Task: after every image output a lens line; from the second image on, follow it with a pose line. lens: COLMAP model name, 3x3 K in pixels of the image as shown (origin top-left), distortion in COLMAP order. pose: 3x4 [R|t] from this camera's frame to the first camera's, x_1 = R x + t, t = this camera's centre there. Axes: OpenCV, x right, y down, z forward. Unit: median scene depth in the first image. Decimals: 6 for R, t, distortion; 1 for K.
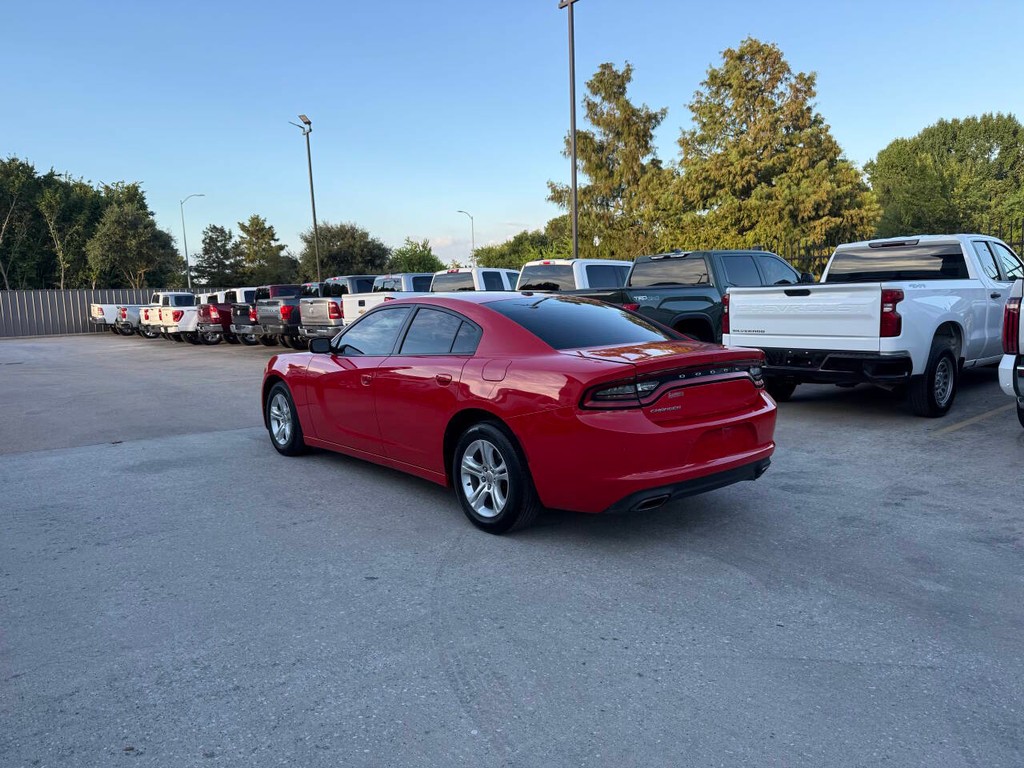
lens RADIAL K [[718.6, 0, 511.0], [0, 718.6, 381.8], [0, 0, 1]] dist [0.051427, -0.062125]
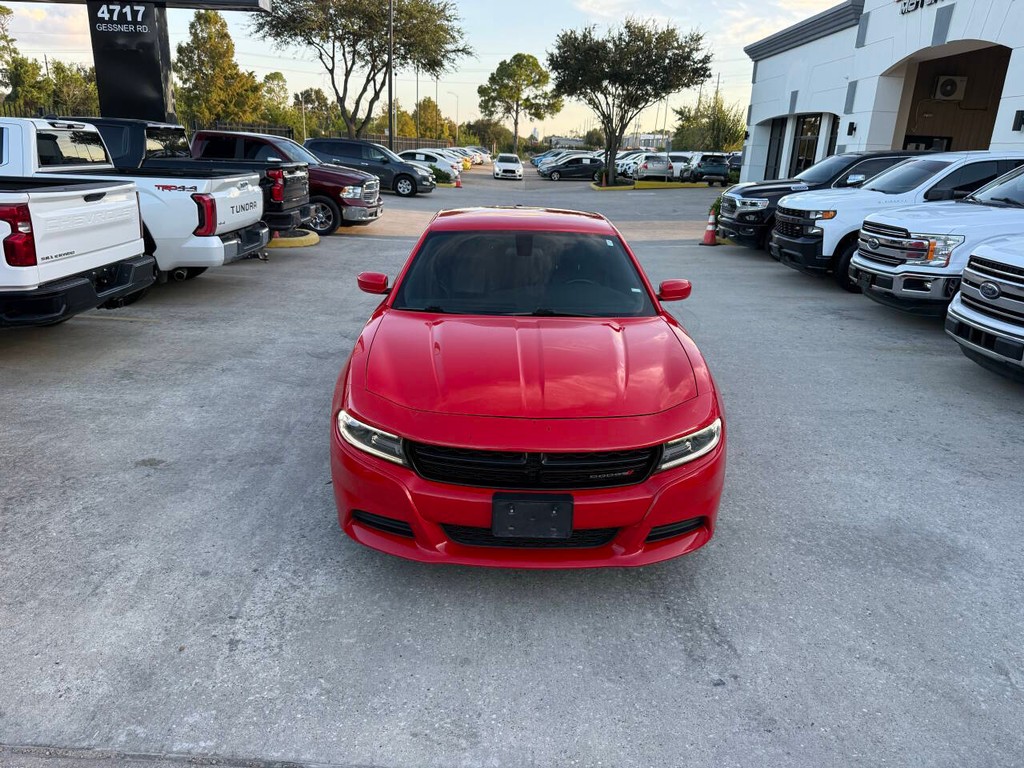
lens RADIAL K [[718.6, 0, 509.7], [0, 718.6, 393.2], [0, 0, 1]] dist [0.051427, -0.062125]
pose [[-0.773614, -0.202516, 0.600424, -0.541005], [0.059951, 0.919910, 0.387519, -0.228774], [-0.630815, 0.335786, -0.699514, 1.491884]]
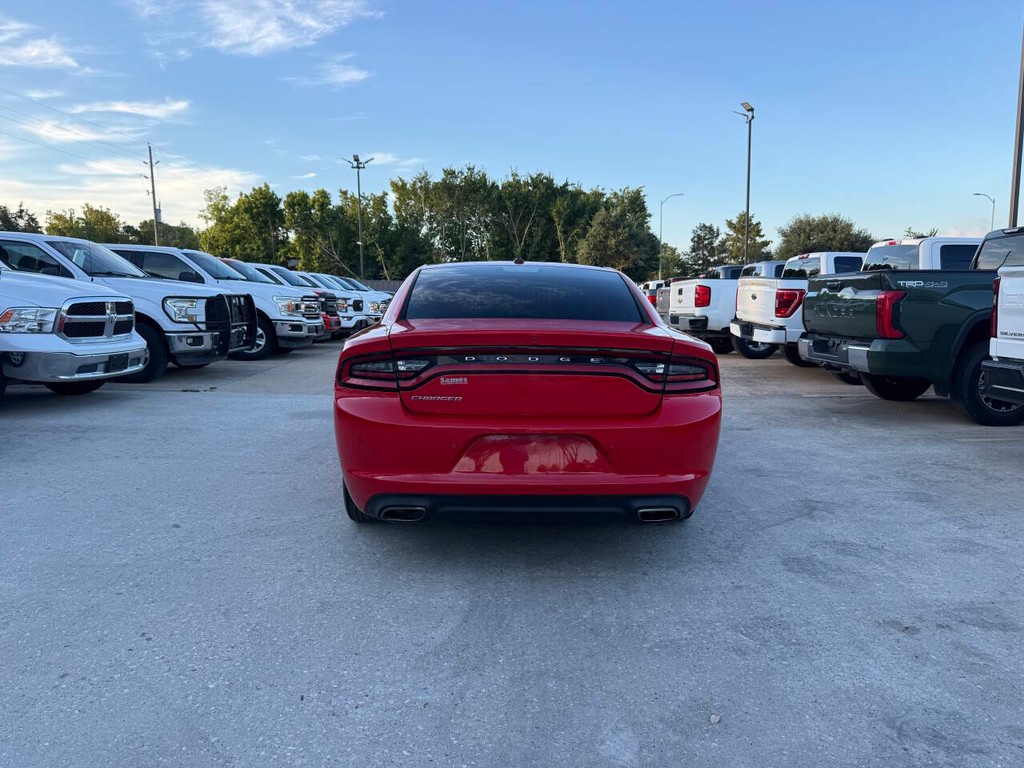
lens RADIAL K [[718.6, 0, 516.3], [0, 718.6, 387.8], [0, 0, 1]] dist [0.051427, -0.062125]
pose [[0.788716, 0.104154, -0.605871, 0.441647], [-0.097935, 0.994245, 0.043427, -0.008809], [0.606907, 0.025084, 0.794377, 0.260574]]
